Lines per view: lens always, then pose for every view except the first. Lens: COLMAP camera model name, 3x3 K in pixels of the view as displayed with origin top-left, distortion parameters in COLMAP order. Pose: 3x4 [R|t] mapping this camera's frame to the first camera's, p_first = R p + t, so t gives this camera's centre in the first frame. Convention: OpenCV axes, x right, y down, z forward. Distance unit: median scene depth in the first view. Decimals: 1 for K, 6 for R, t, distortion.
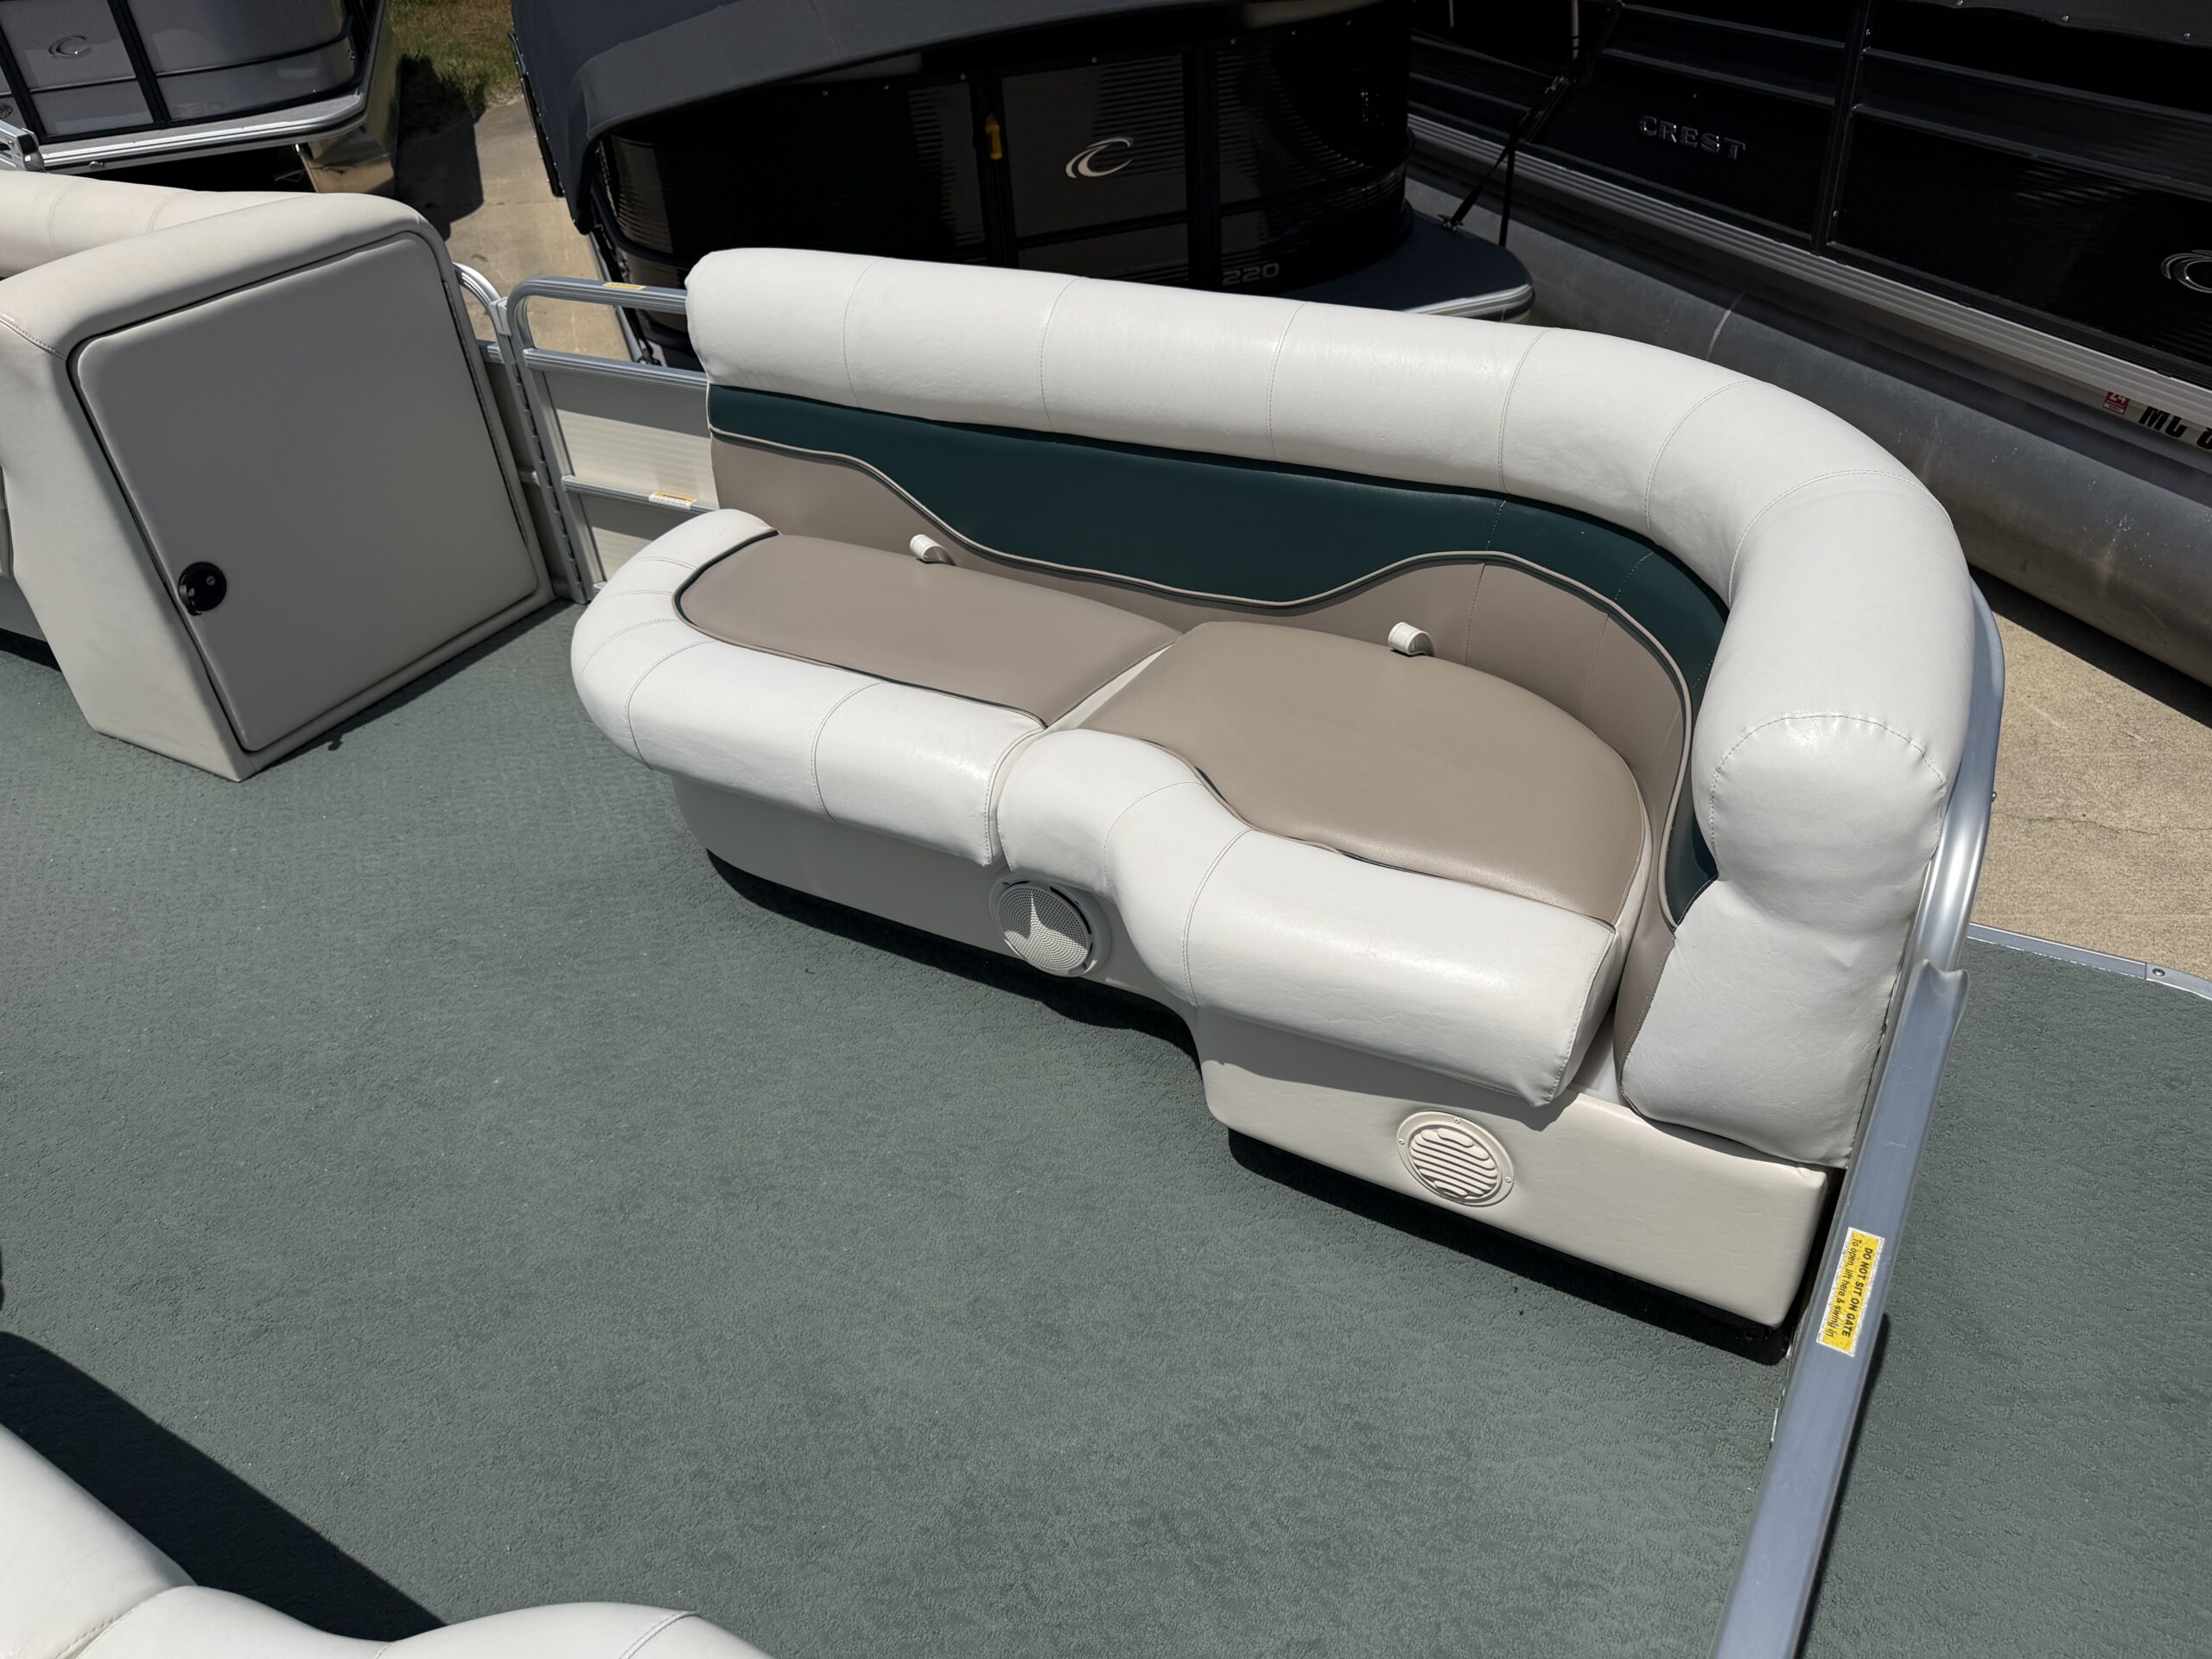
lens RADIAL K [[1565.7, 0, 1106.0], [0, 1565.7, 829.5], [0, 0, 1]] dist [0.003057, -0.020997]
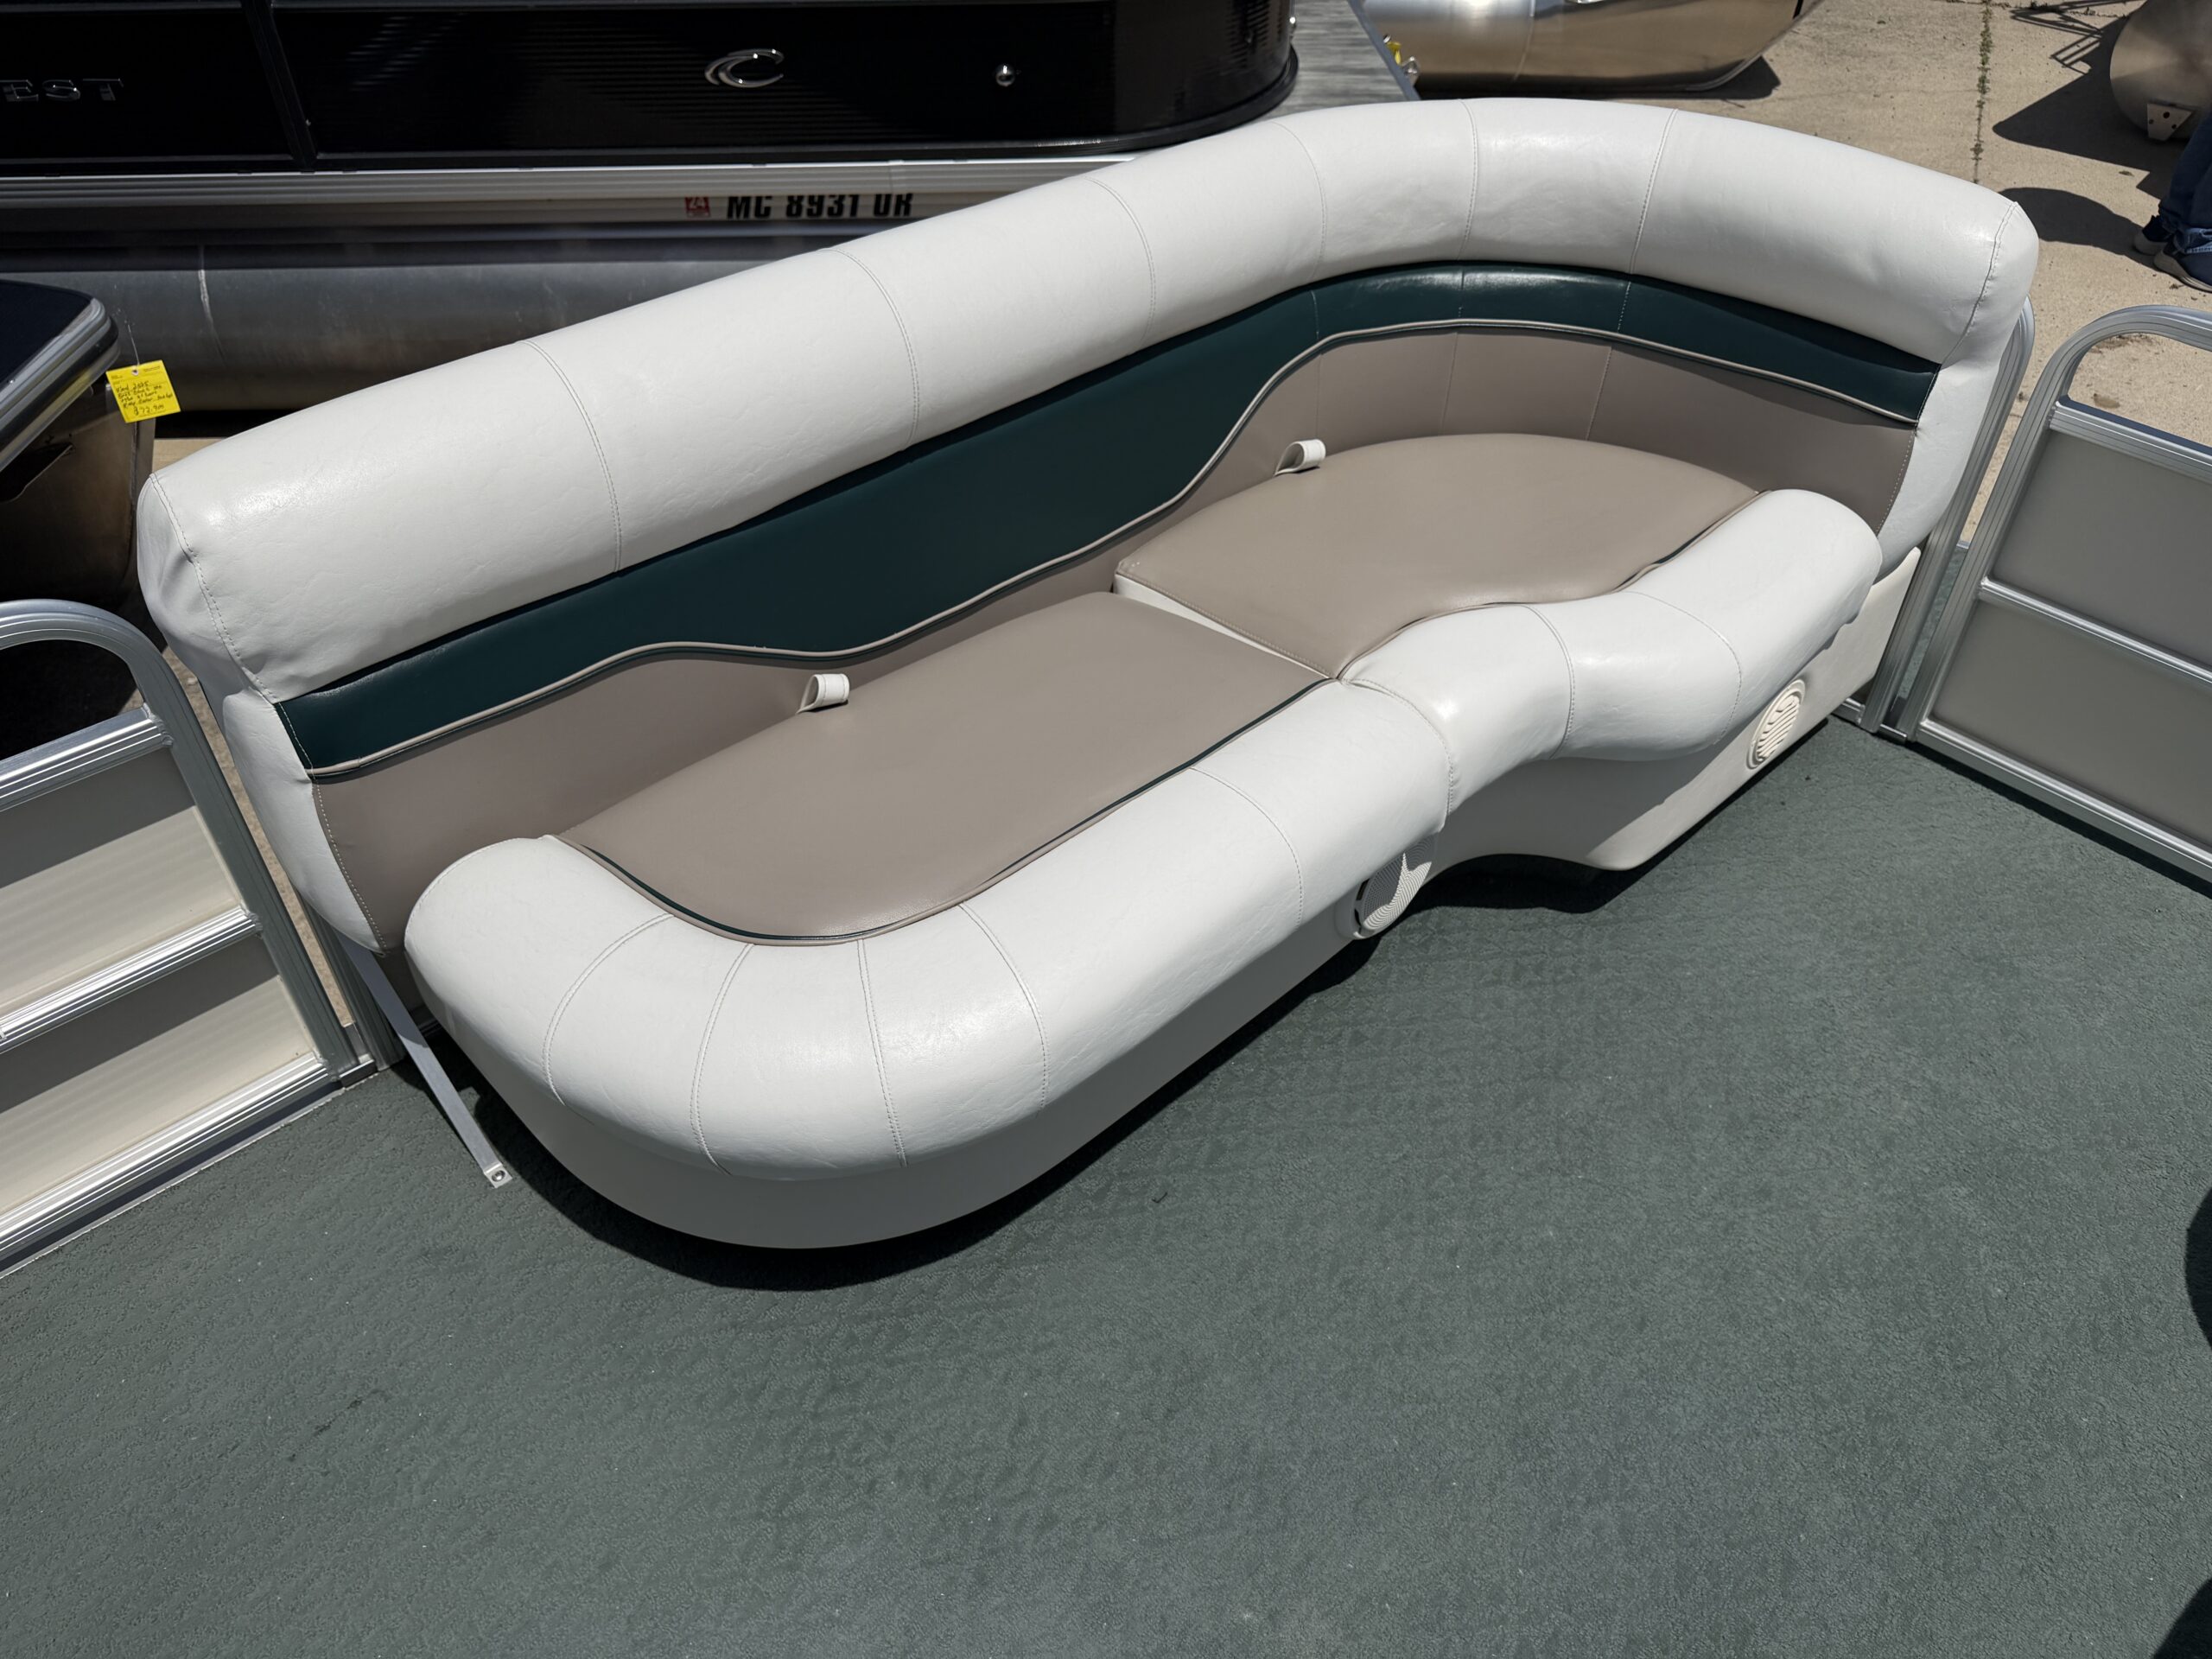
lens RADIAL K [[1565.7, 0, 1106.0], [0, 1565.7, 829.5], [0, 0, 1]] dist [0.003057, -0.020997]
pose [[0.271357, -0.565012, 0.779184, -0.662914], [0.530824, 0.763160, 0.368528, -0.325025], [-0.802864, 0.313607, 0.507011, 0.571856]]
